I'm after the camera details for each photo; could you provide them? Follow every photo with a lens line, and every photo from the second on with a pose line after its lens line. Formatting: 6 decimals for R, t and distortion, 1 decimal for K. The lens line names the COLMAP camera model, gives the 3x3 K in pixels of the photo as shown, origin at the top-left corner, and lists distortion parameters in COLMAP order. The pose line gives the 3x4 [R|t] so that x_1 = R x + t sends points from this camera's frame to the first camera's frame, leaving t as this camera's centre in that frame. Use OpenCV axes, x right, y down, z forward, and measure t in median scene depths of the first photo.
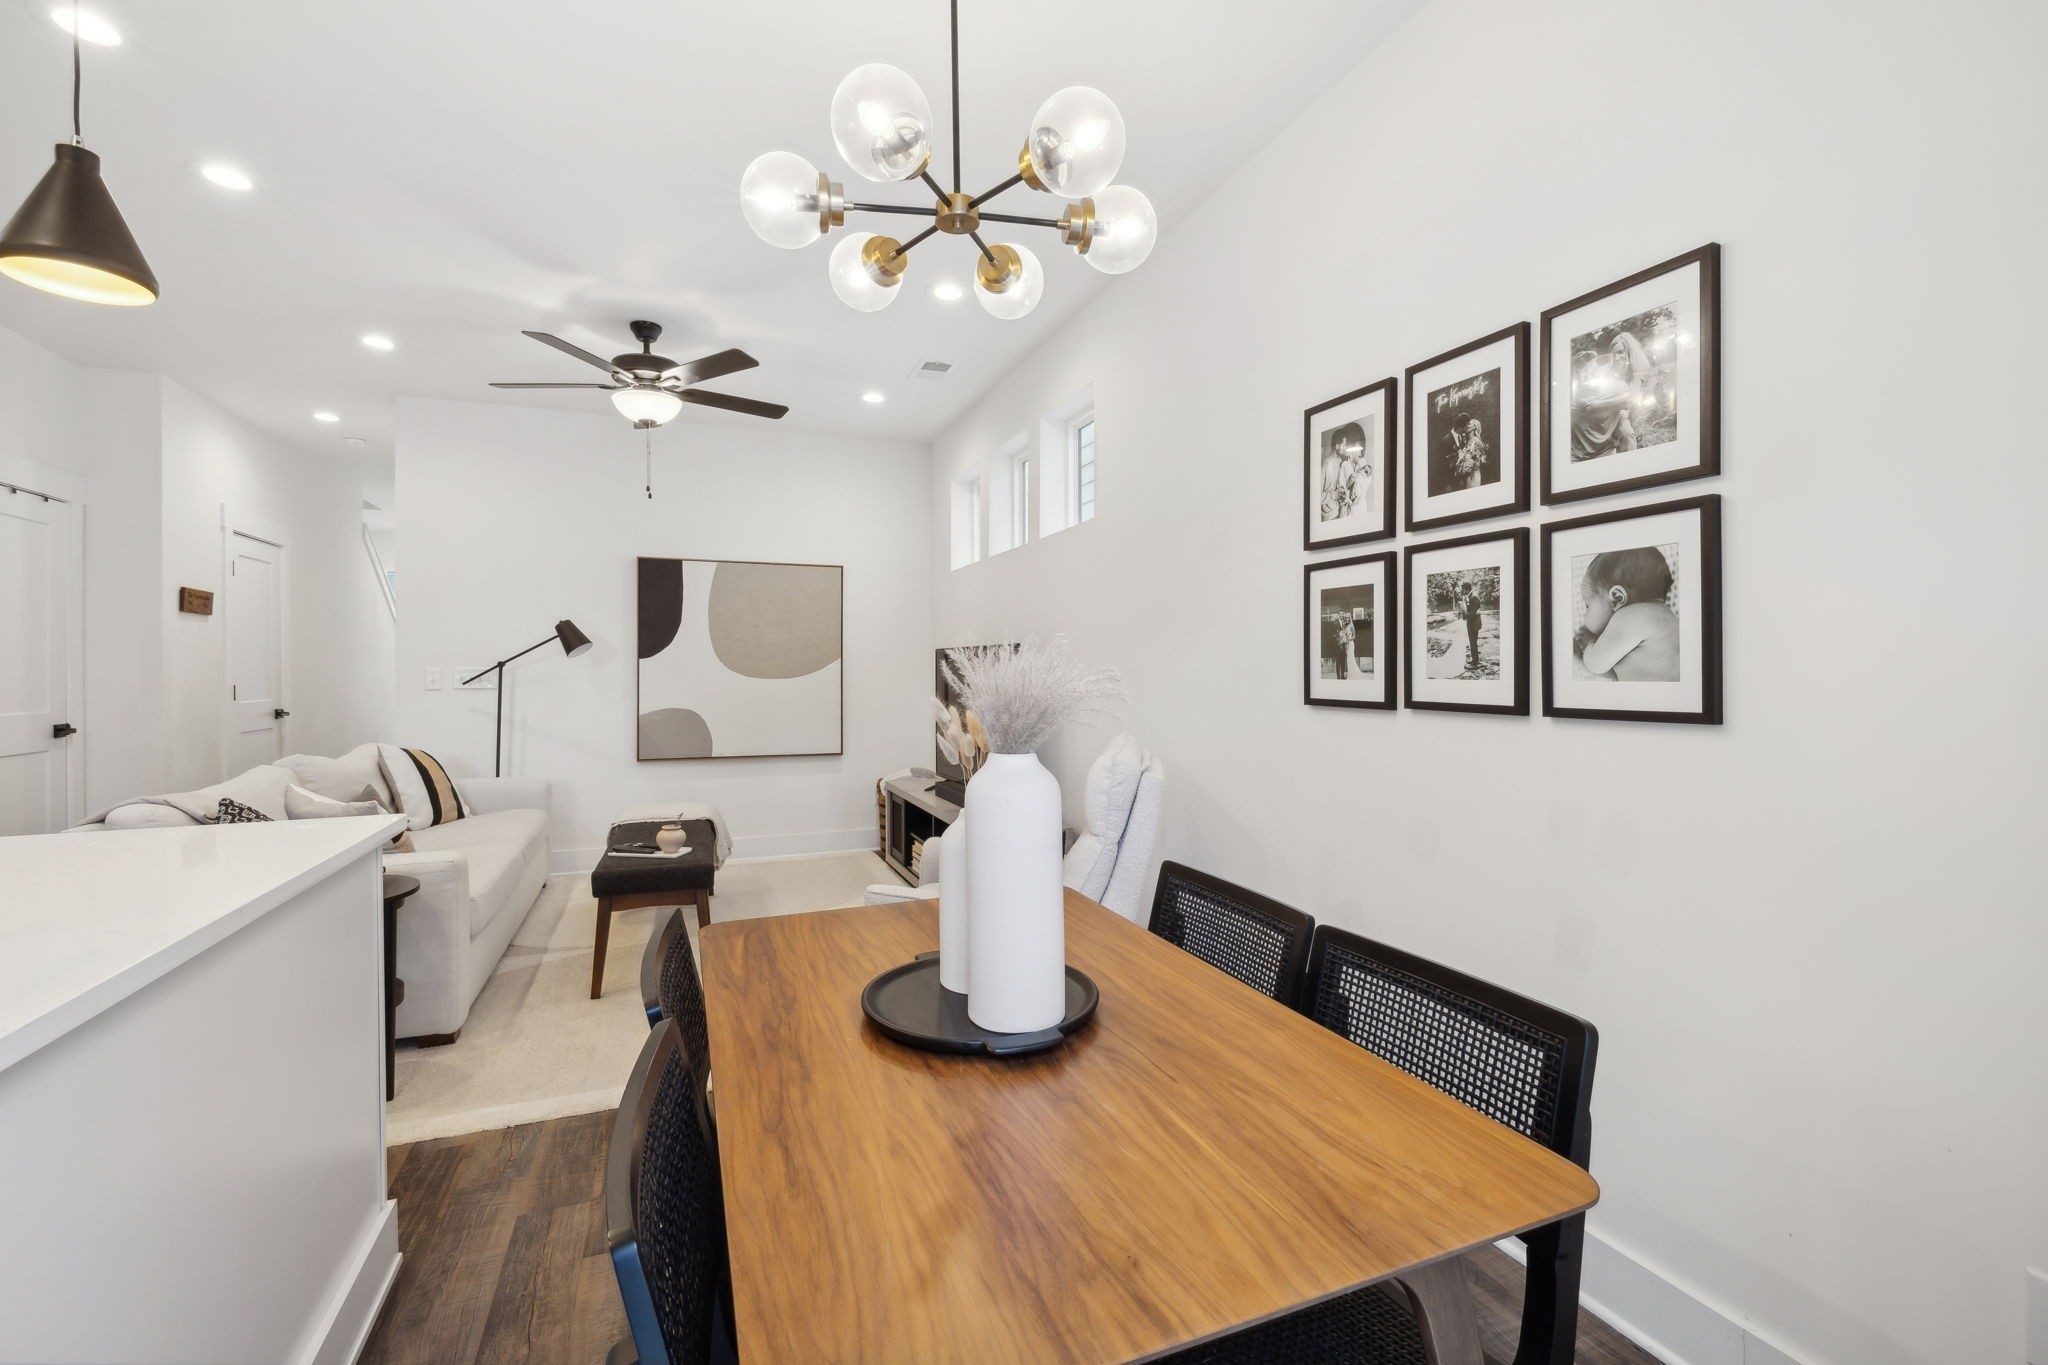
lens RADIAL K [[859.9, 0, 1010.4], [0, 859.9, 668.2], [0, 0, 1]] dist [-0.000049, 0.000098]
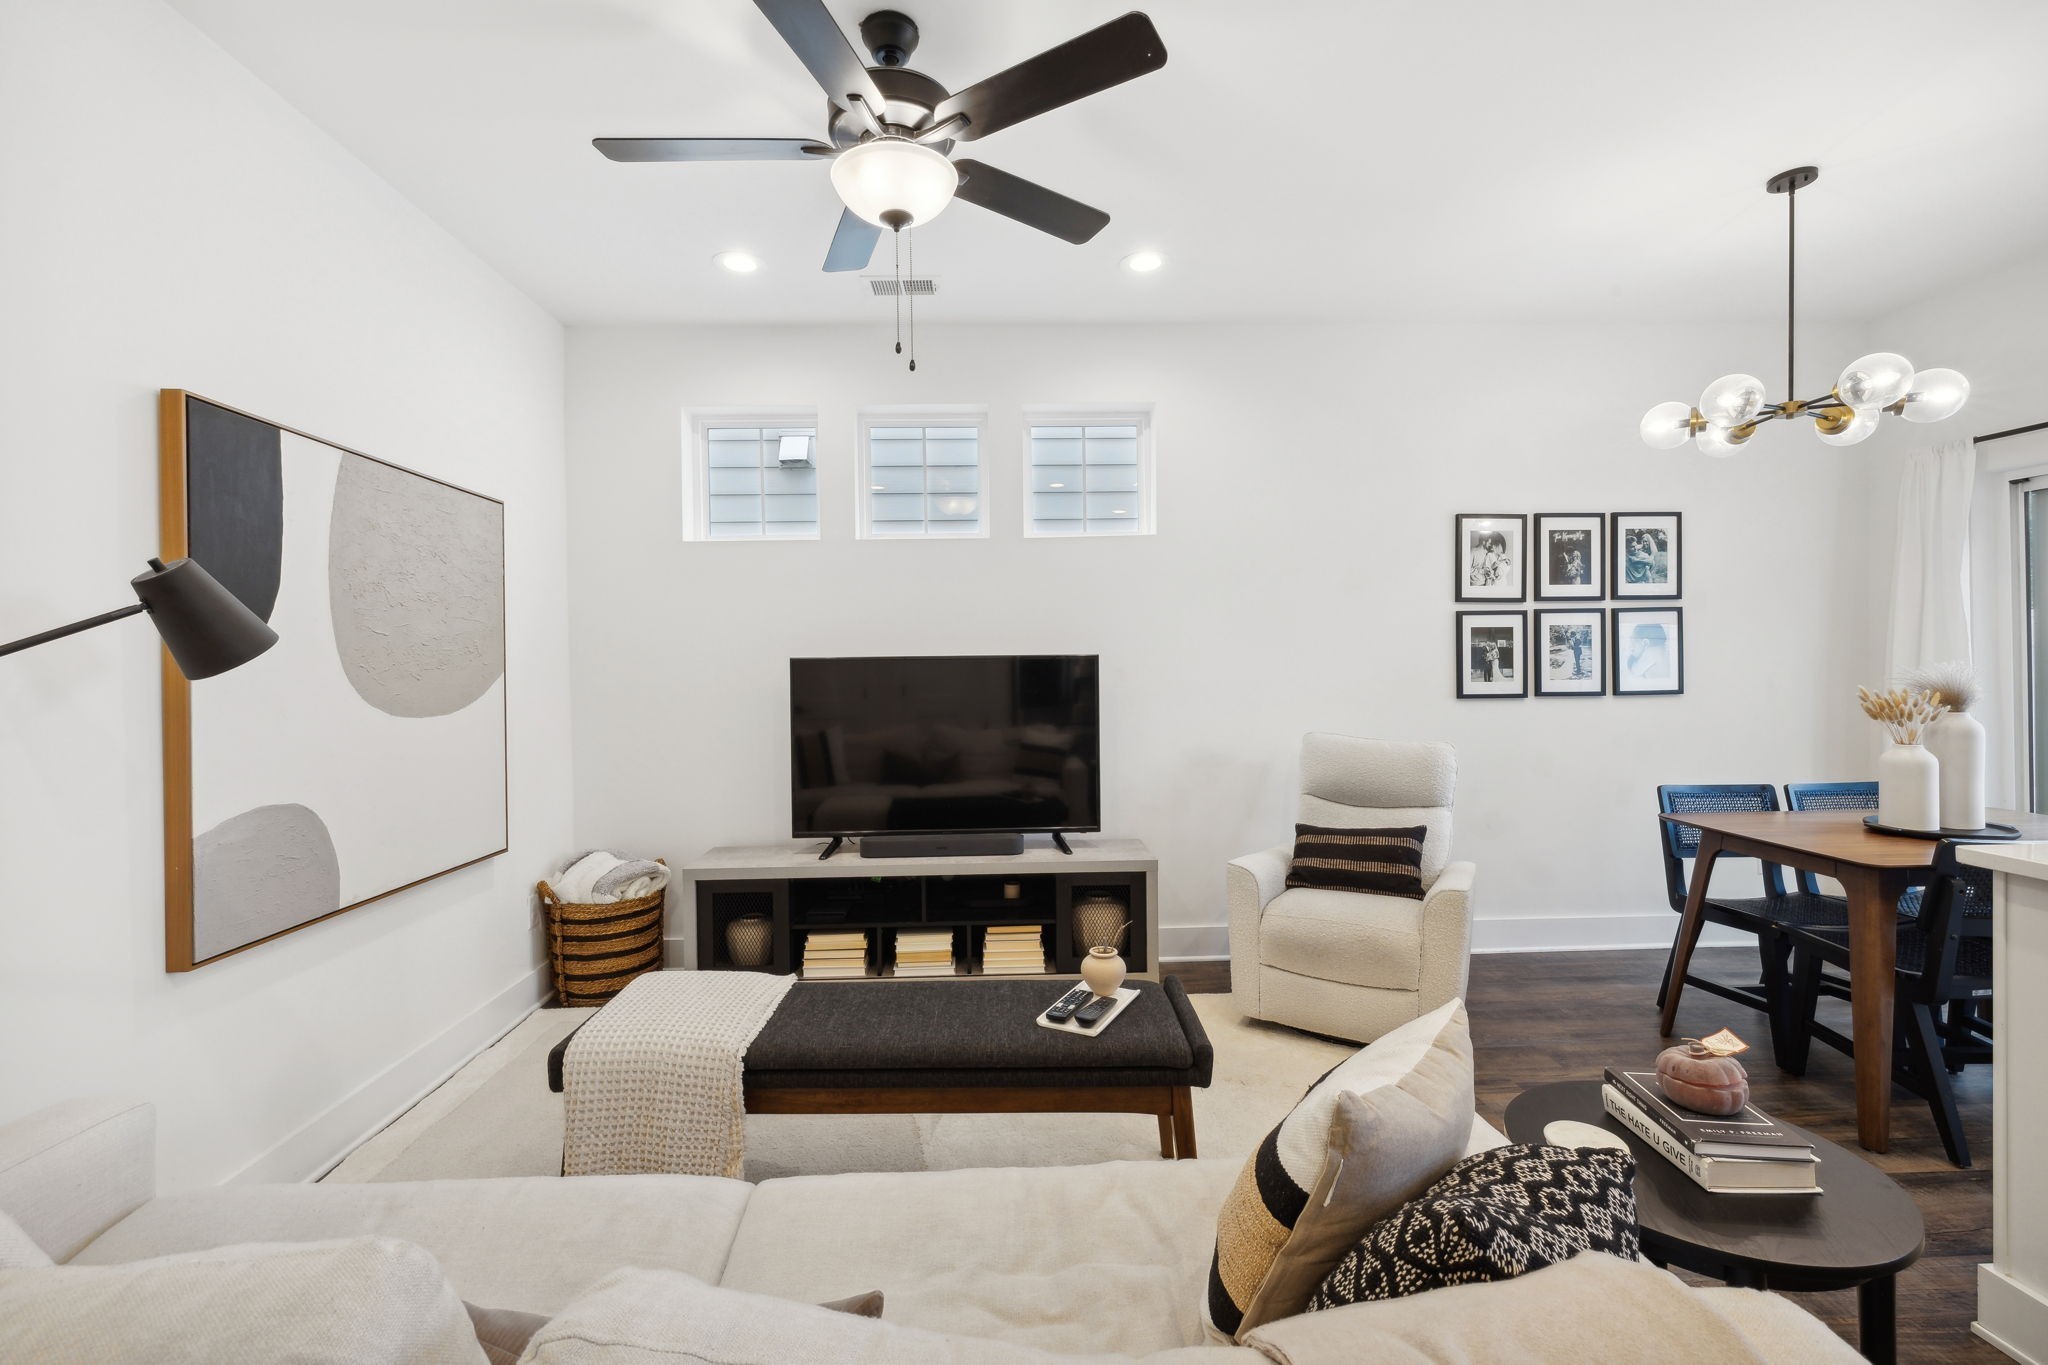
lens RADIAL K [[859.9, 0, 1014.1], [0, 859.9, 672.8], [0, 0, 1]] dist [-0.000049, 0.000098]
pose [[0.341058, -0.009362, 0.939996, -0.994791], [0.012822, 0.999904, 0.005307, -0.016792], [-0.939955, 0.010242, 0.341145, 0.851945]]
